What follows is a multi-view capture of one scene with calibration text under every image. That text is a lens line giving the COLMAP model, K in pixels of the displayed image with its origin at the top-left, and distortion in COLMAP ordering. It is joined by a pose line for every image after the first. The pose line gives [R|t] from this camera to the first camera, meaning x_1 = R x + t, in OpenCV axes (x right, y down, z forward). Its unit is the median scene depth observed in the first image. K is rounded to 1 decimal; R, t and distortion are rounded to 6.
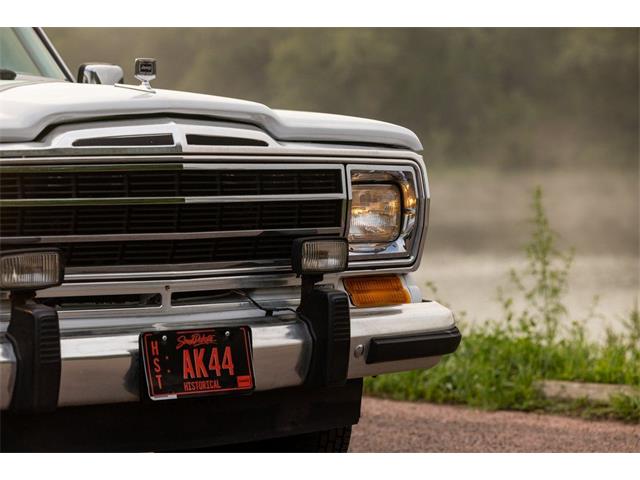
lens RADIAL K [[2665.5, 0, 320.0], [0, 2665.5, 240.0], [0, 0, 1]] dist [0.084887, -2.260663]
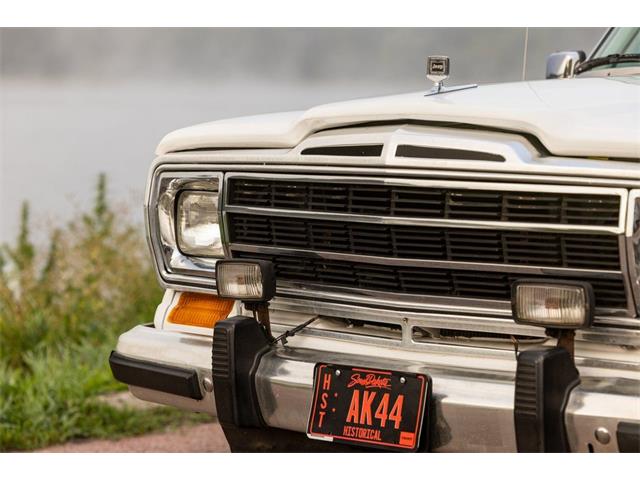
lens RADIAL K [[2413.4, 0, 320.0], [0, 2413.4, 240.0], [0, 0, 1]] dist [0.009188, -1.151112]
pose [[0.076234, 0.066851, -0.994846, 0.724815], [-0.039918, 0.997155, 0.063947, -0.057497], [0.996291, 0.034838, 0.078686, 0.909263]]
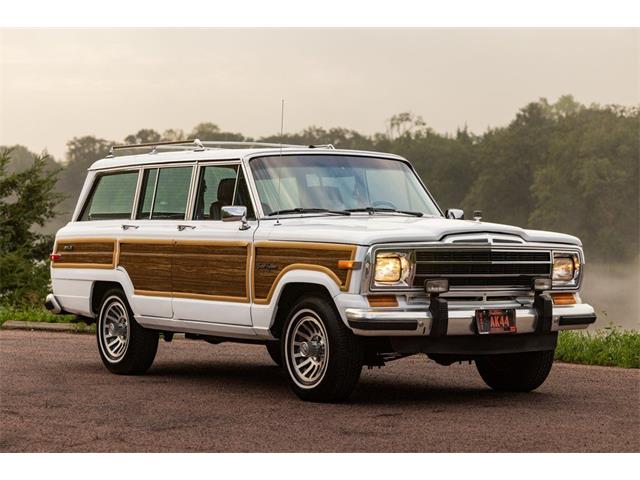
lens RADIAL K [[2023.4, 0, 320.0], [0, 2023.4, 240.0], [0, 0, 1]] dist [-0.089384, -1.149396]
pose [[0.992341, 0.008316, -0.123245, 0.030272], [-0.012995, 0.999223, -0.037216, 0.041584], [0.122840, 0.038532, 0.991678, -1.091243]]
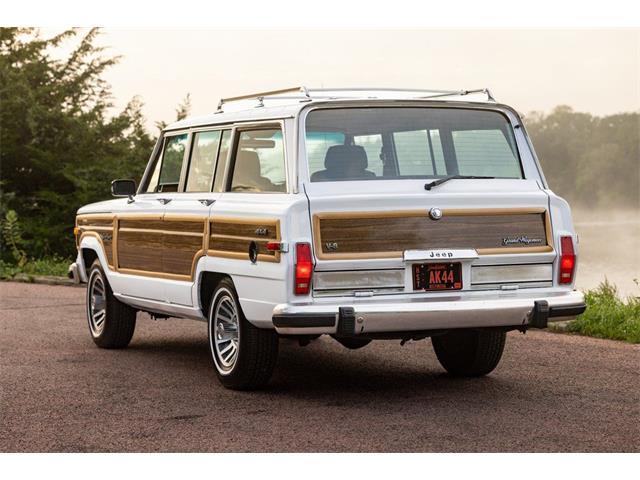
lens RADIAL K [[1585.4, 0, 320.0], [0, 1585.4, 240.0], [0, 0, 1]] dist [-0.047269, -0.177544]
pose [[0.940844, 0.006226, -0.338782, 0.412096], [-0.009985, 0.999906, -0.009353, -0.000208], [0.338692, 0.012183, 0.940818, -0.341931]]
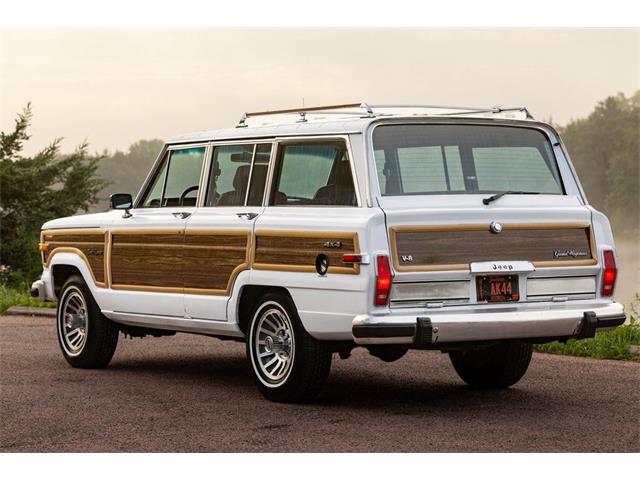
lens RADIAL K [[1783.3, 0, 320.0], [0, 1783.3, 240.0], [0, 0, 1]] dist [0.002868, -0.231360]
pose [[0.983386, 0.003240, -0.181498, 0.158829], [-0.008101, 0.999628, -0.026050, 0.018504], [0.181346, 0.027087, 0.983046, -0.638124]]
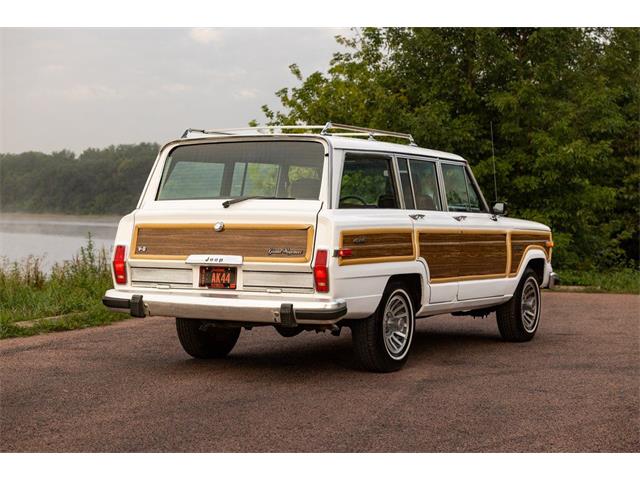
lens RADIAL K [[1233.0, 0, 320.0], [0, 1233.0, 240.0], [0, 0, 1]] dist [0.013464, -0.006590]
pose [[0.316230, 0.024436, -0.948368, 1.402274], [-0.054626, 0.998479, 0.007512, -0.041357], [0.947109, 0.049430, 0.317084, 0.740730]]
